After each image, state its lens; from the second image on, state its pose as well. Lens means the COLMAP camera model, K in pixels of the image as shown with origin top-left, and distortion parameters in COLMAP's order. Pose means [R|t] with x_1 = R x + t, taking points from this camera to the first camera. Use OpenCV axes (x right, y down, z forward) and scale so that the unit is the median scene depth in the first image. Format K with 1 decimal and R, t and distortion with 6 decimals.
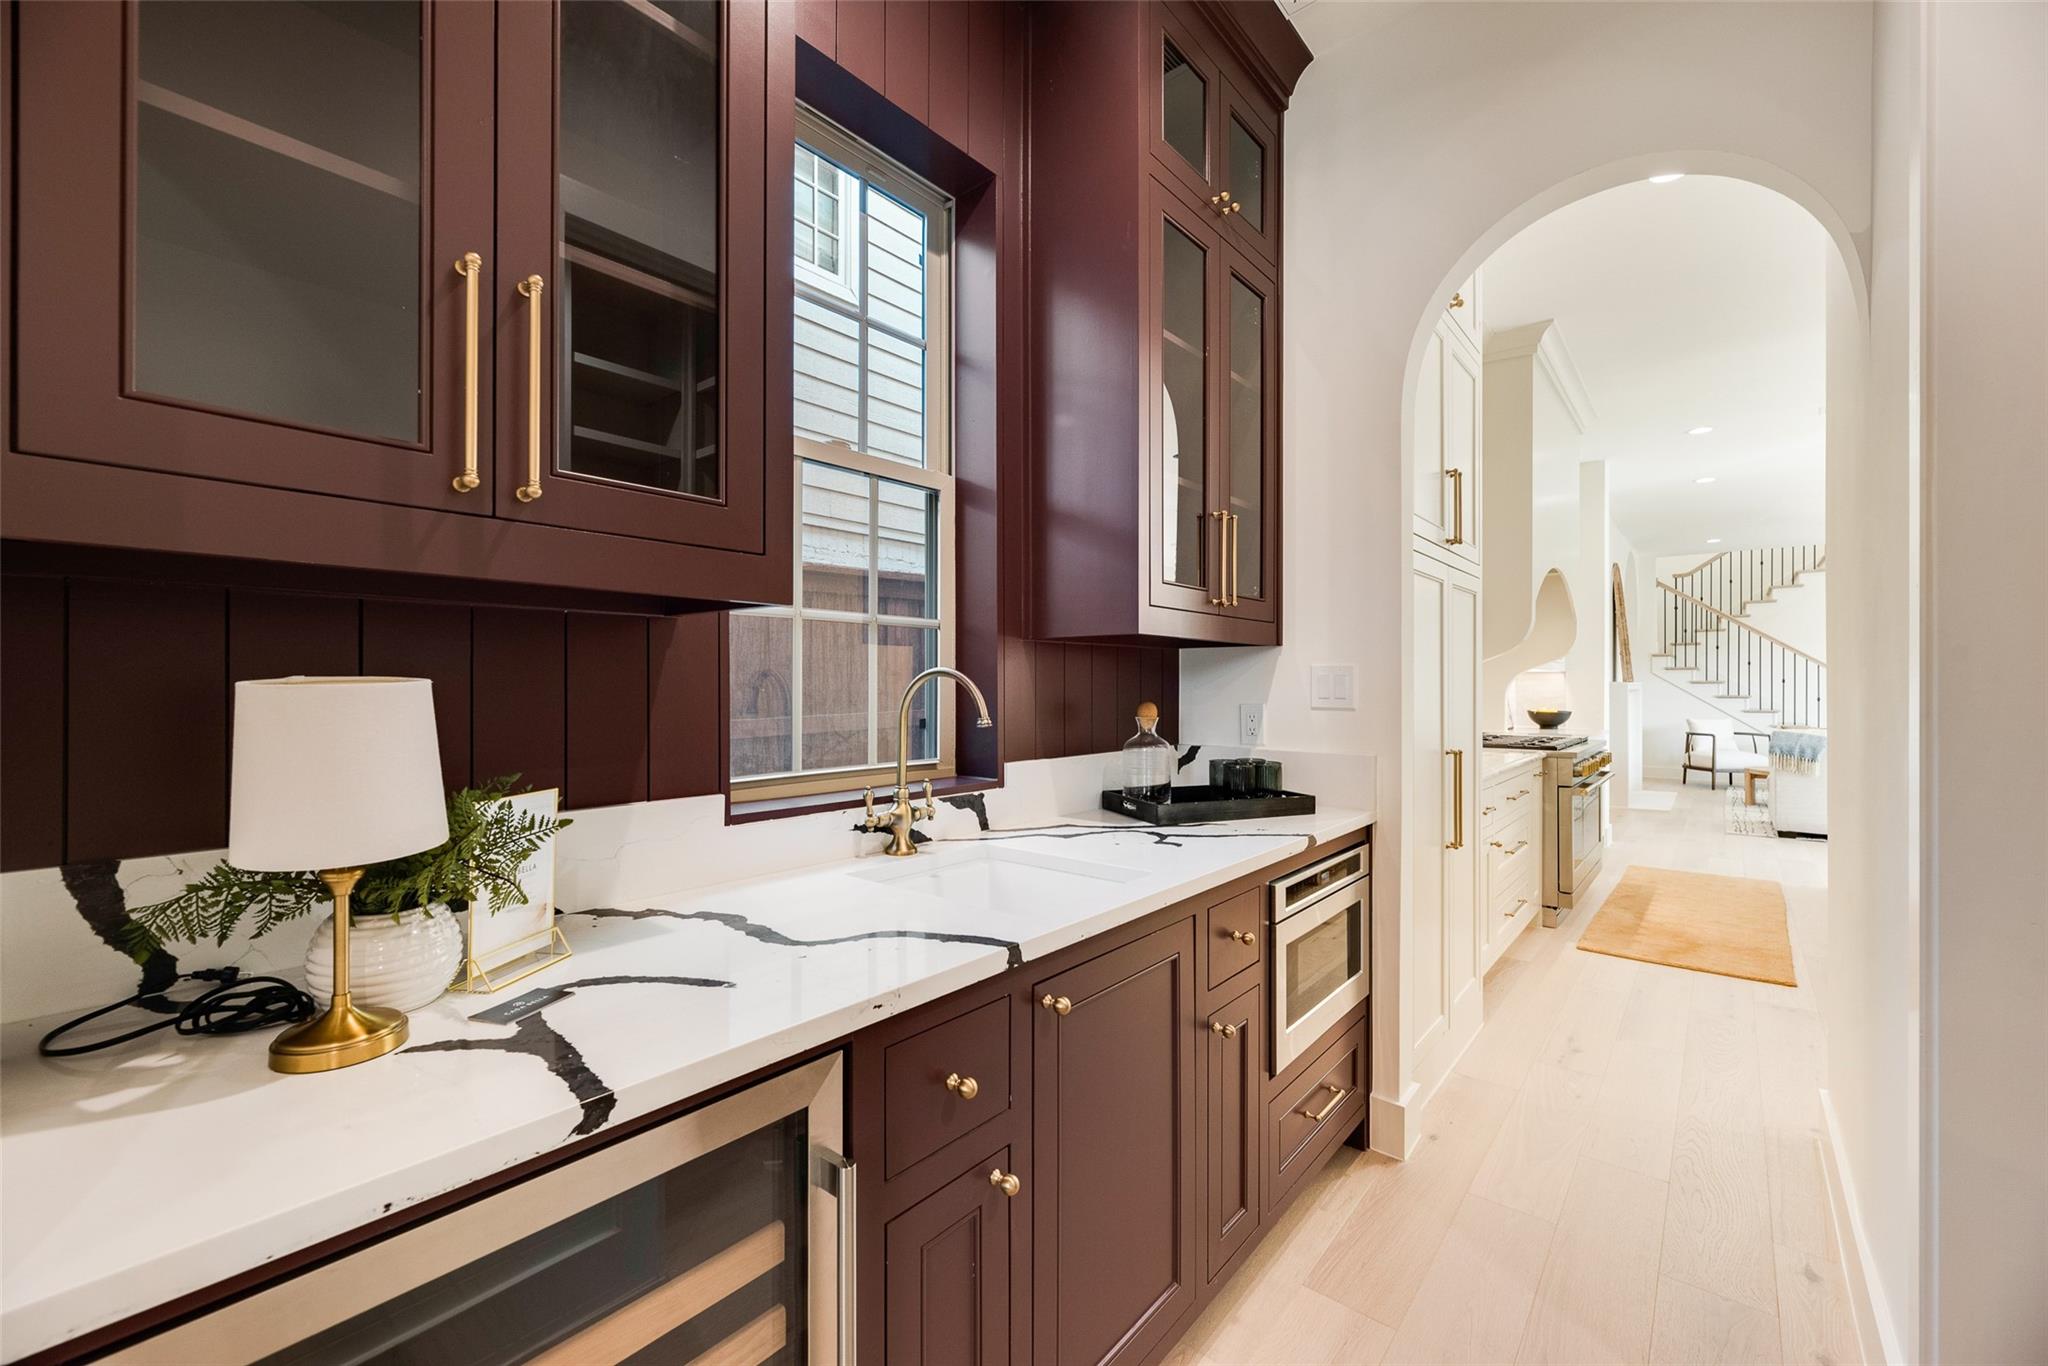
lens RADIAL K [[819.4, 0, 1024.0], [0, 819.4, 683.0], [0, 0, 1]] dist [0.000845, 0.000132]
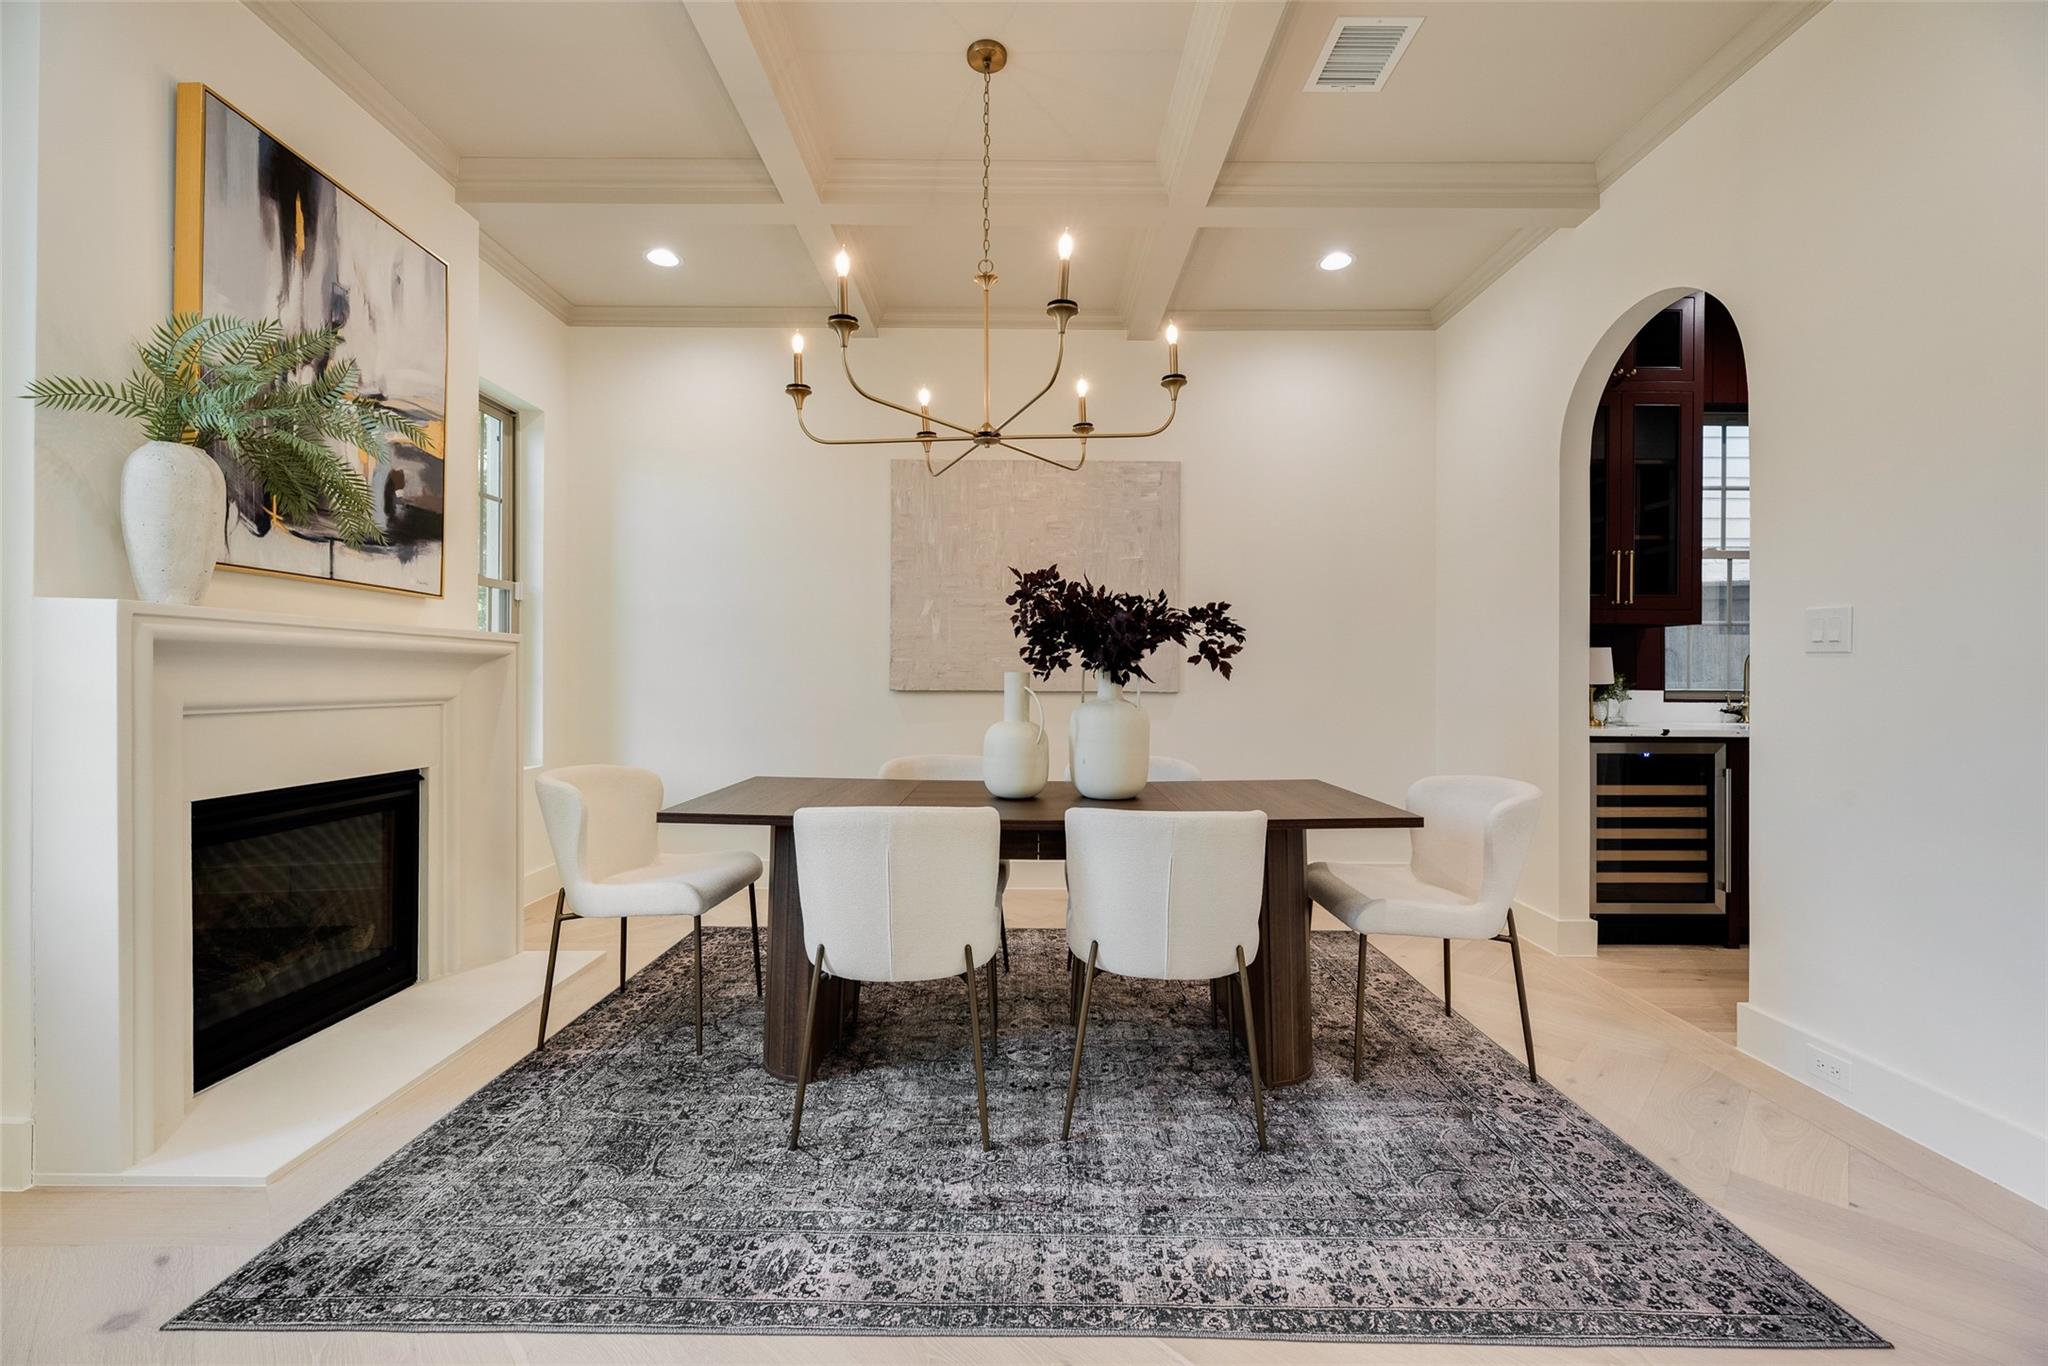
lens RADIAL K [[855.1, 0, 1029.6], [0, 855.1, 677.4], [0, 0, 1]] dist [-0.001392, -0.000122]
pose [[0.659370, -0.006523, -0.751791, 0.382976], [0.004603, 0.999979, -0.004639, 0.095905], [0.751805, -0.000401, 0.659386, -2.458621]]
